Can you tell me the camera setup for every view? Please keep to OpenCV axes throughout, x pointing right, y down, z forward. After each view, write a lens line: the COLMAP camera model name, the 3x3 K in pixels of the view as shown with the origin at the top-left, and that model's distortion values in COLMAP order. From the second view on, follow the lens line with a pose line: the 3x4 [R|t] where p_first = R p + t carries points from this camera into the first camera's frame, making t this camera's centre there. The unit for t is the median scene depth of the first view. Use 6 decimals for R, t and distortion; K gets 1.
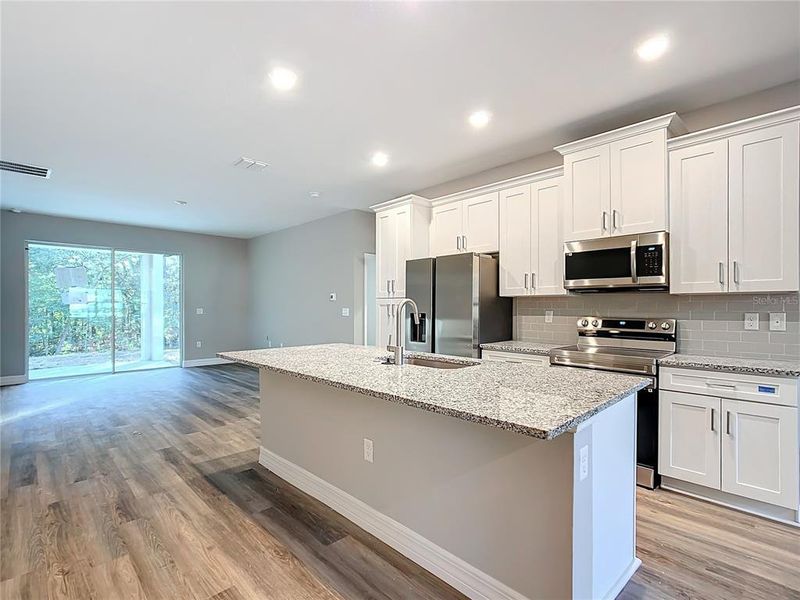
lens RADIAL K [[395.5, 0, 400.0], [0, 395.5, 300.0], [0, 0, 1]] dist [-0.011672, 0.013741]
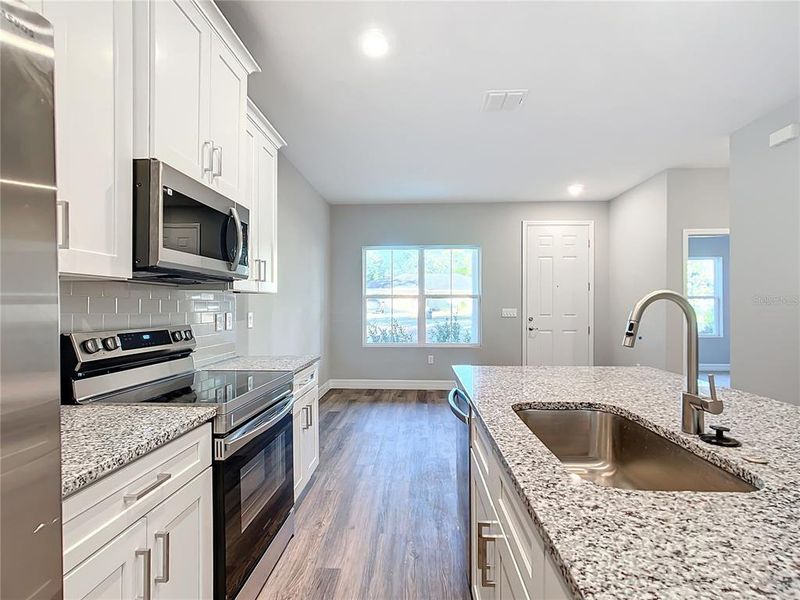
lens RADIAL K [[388.9, 0, 400.0], [0, 388.9, 300.0], [0, 0, 1]] dist [0.000527, 0.000837]
pose [[-0.683862, 0.008445, 0.729562, -0.075812], [-0.010734, 0.999708, -0.021634, 0.015675], [-0.729532, -0.022625, -0.683572, 1.152580]]
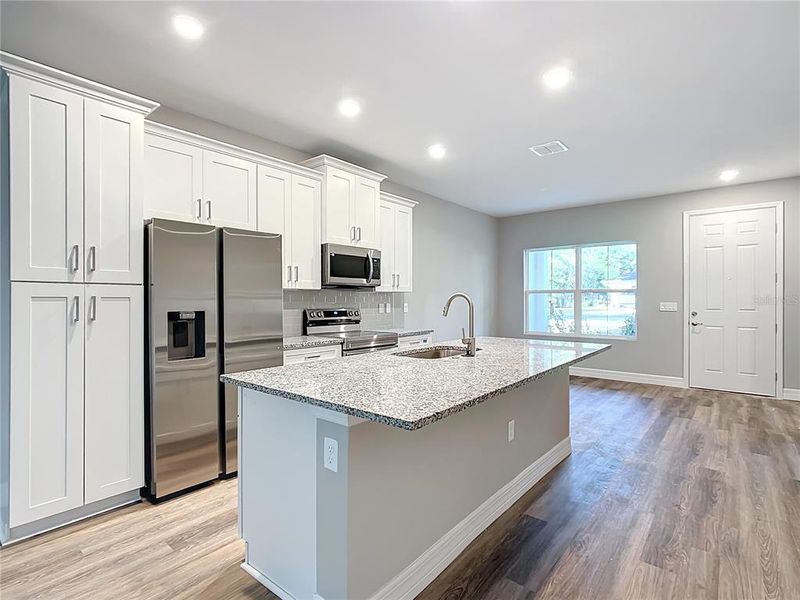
lens RADIAL K [[402.5, 0, 400.0], [0, 402.5, 300.0], [0, 0, 1]] dist [-0.003322, 0.000208]
pose [[-0.109470, -0.001229, 0.993989, -0.781063], [-0.012722, 0.999919, -0.000165, 0.014810], [-0.993909, -0.012664, -0.109477, 0.968953]]
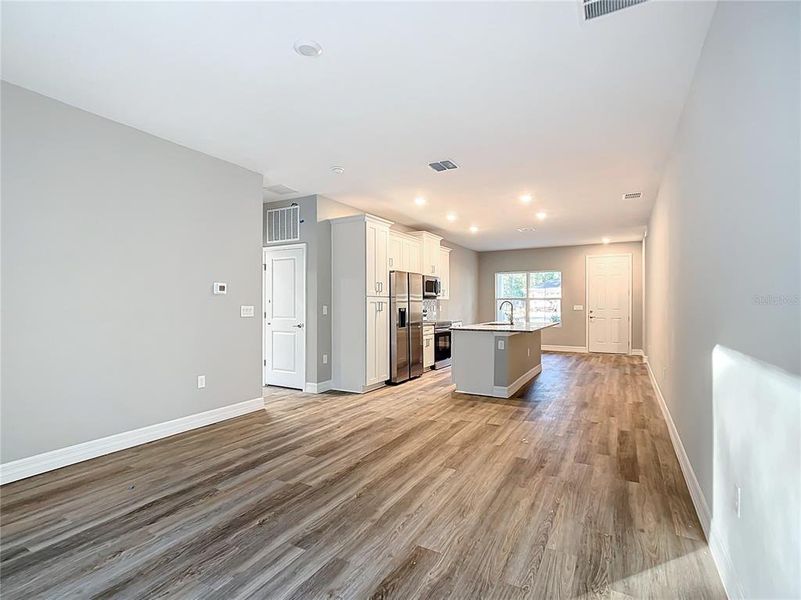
lens RADIAL K [[396.0, 0, 400.5], [0, 396.0, 300.0], [0, 0, 1]] dist [-0.011672, 0.013741]
pose [[-0.286551, 0.011941, 0.957991, -1.759871], [-0.013177, 0.999779, -0.016404, 0.035936], [-0.957974, -0.017324, -0.286330, 1.854348]]
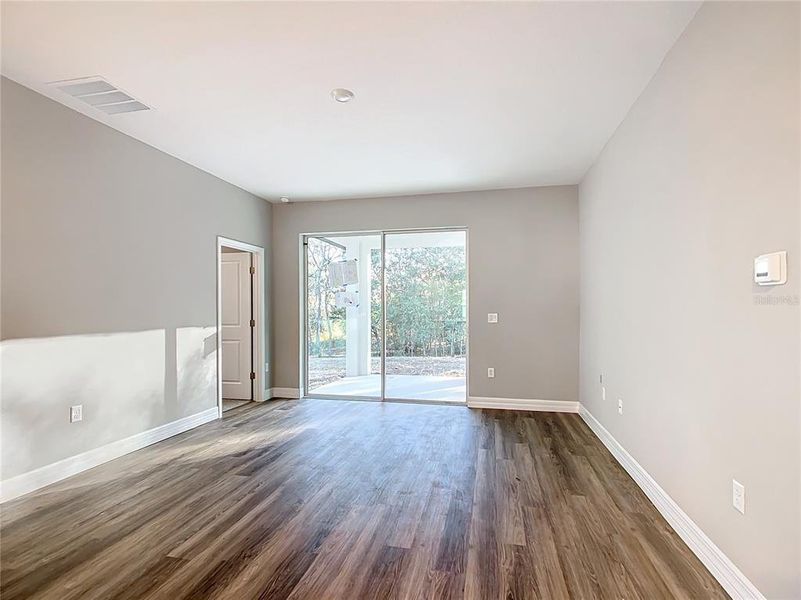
lens RADIAL K [[396.0, 0, 400.5], [0, 396.0, 300.0], [0, 0, 1]] dist [-0.011672, 0.013741]
pose [[0.549540, -0.019500, -0.835240, -0.206544], [0.012867, 0.999807, -0.014876, 0.024148], [0.835369, -0.002573, 0.549684, 1.434988]]
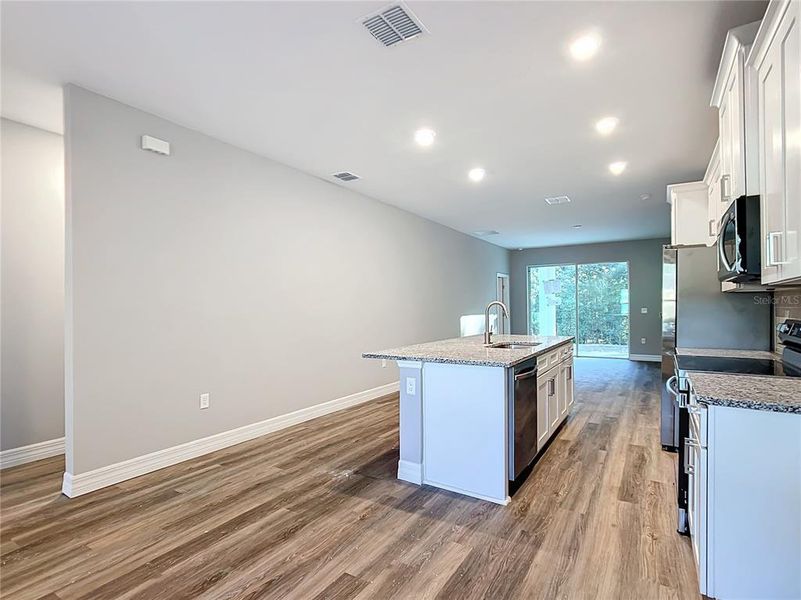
lens RADIAL K [[407.6, 0, 400.5], [0, 407.6, 300.0], [0, 0, 1]] dist [-0.025190, -0.000013]
pose [[0.238339, -0.018790, -0.971000, 1.078136], [0.020155, 0.999693, -0.014398, 0.004518], [0.970973, -0.016139, 0.238645, 0.216847]]
